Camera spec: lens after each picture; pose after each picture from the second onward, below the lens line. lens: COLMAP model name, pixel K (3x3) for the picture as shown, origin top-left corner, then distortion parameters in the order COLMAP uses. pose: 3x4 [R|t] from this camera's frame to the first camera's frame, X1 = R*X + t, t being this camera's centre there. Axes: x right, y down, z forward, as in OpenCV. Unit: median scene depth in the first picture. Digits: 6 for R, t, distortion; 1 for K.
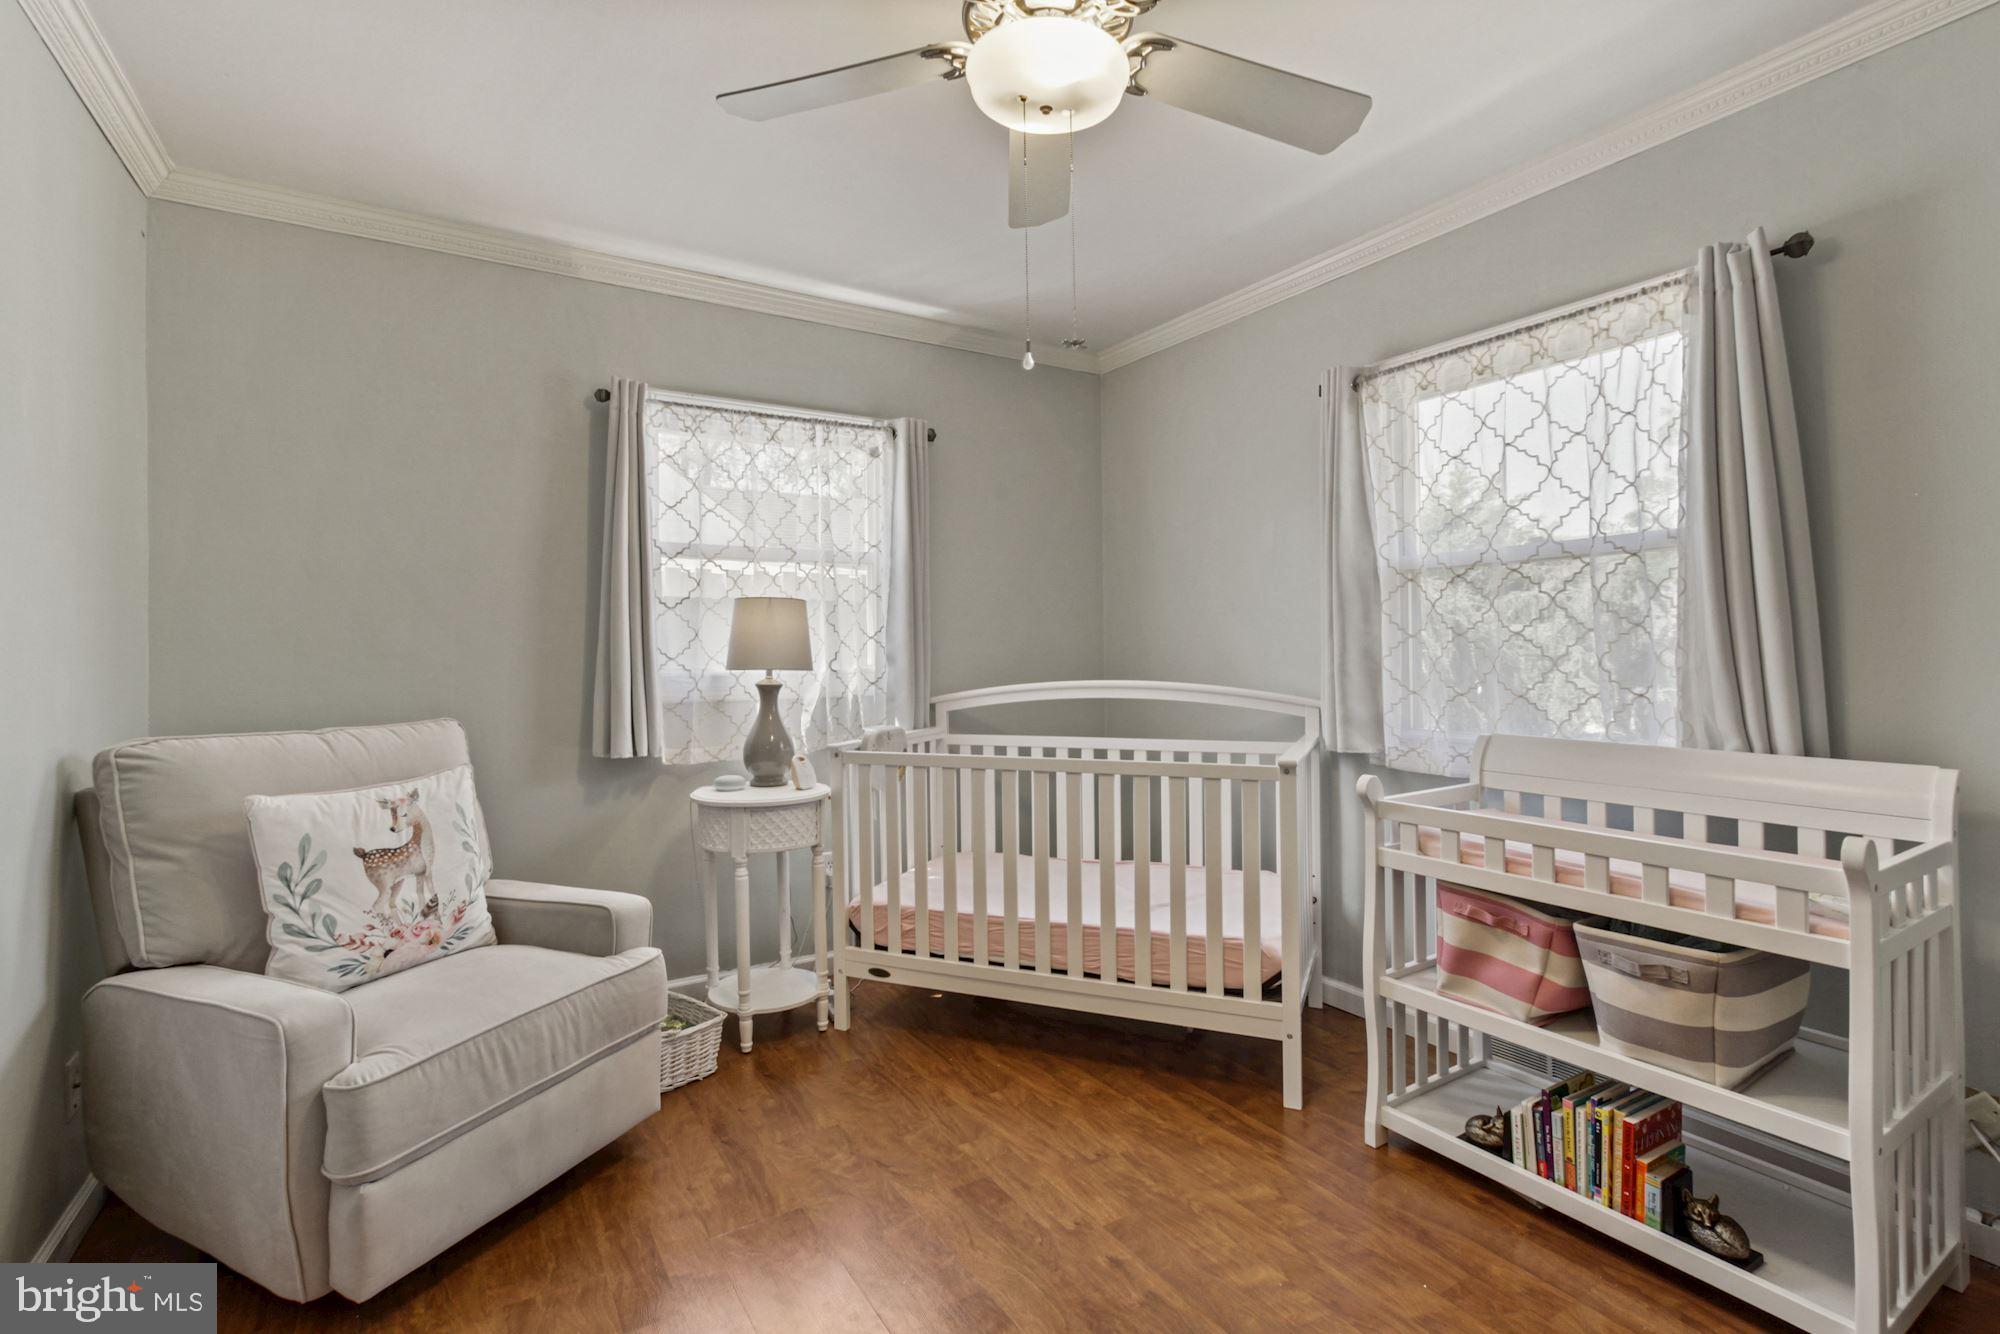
lens RADIAL K [[923.3, 0, 1003.6], [0, 923.3, 657.1], [0, 0, 1]] dist [-0.002790, 0.002056]
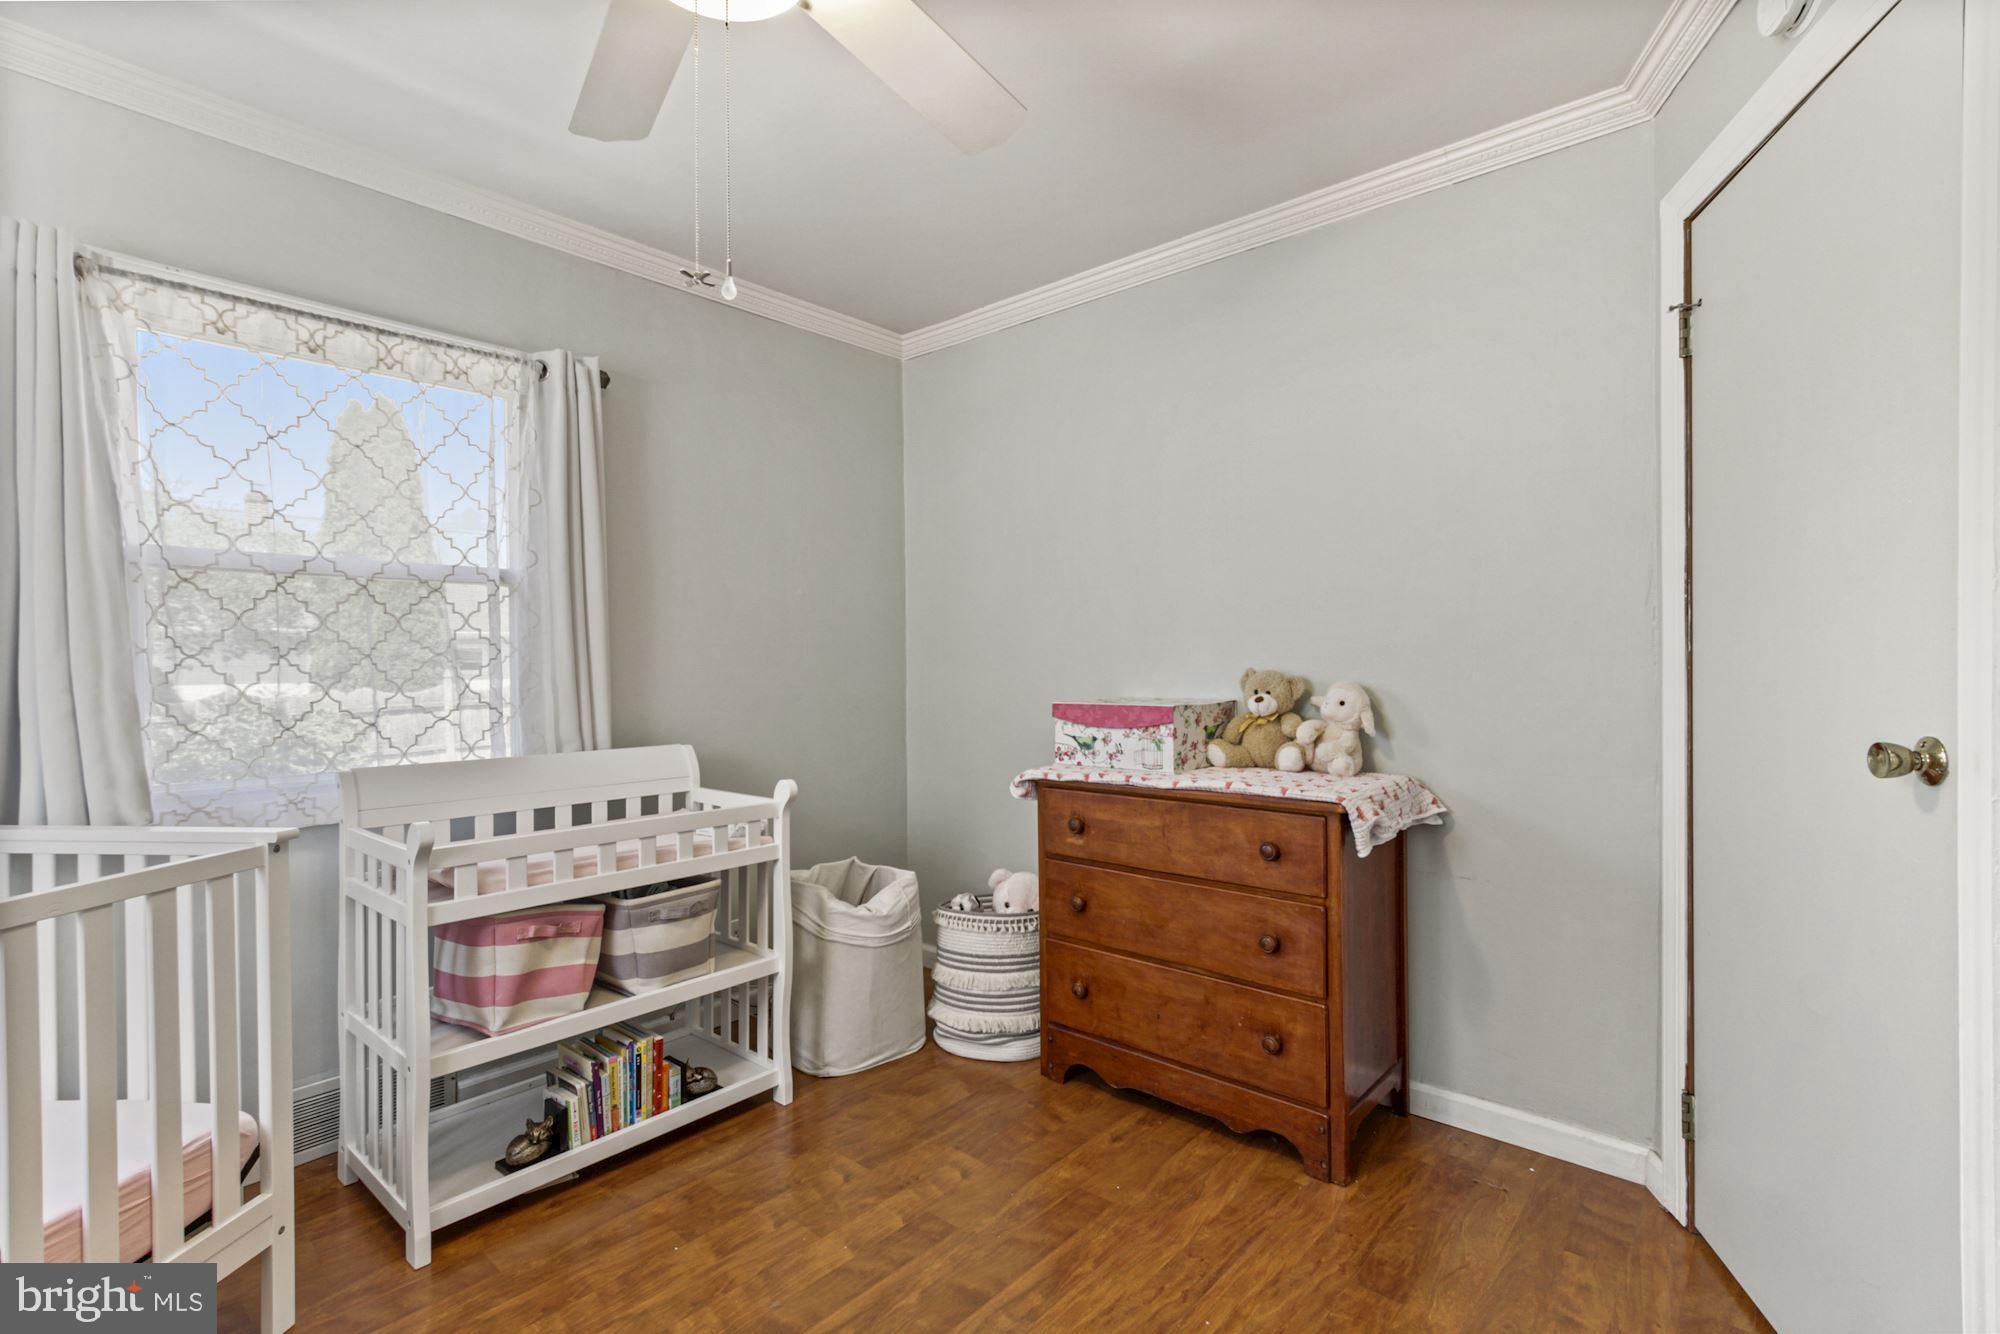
lens RADIAL K [[923.3, 0, 1001.0], [0, 923.3, 669.8], [0, 0, 1]] dist [-0.002790, 0.002056]
pose [[-0.289210, 0.004650, 0.957254, -0.619153], [0.013631, 0.999907, -0.000739, -0.002797], [-0.957169, 0.012835, -0.289246, 0.814948]]
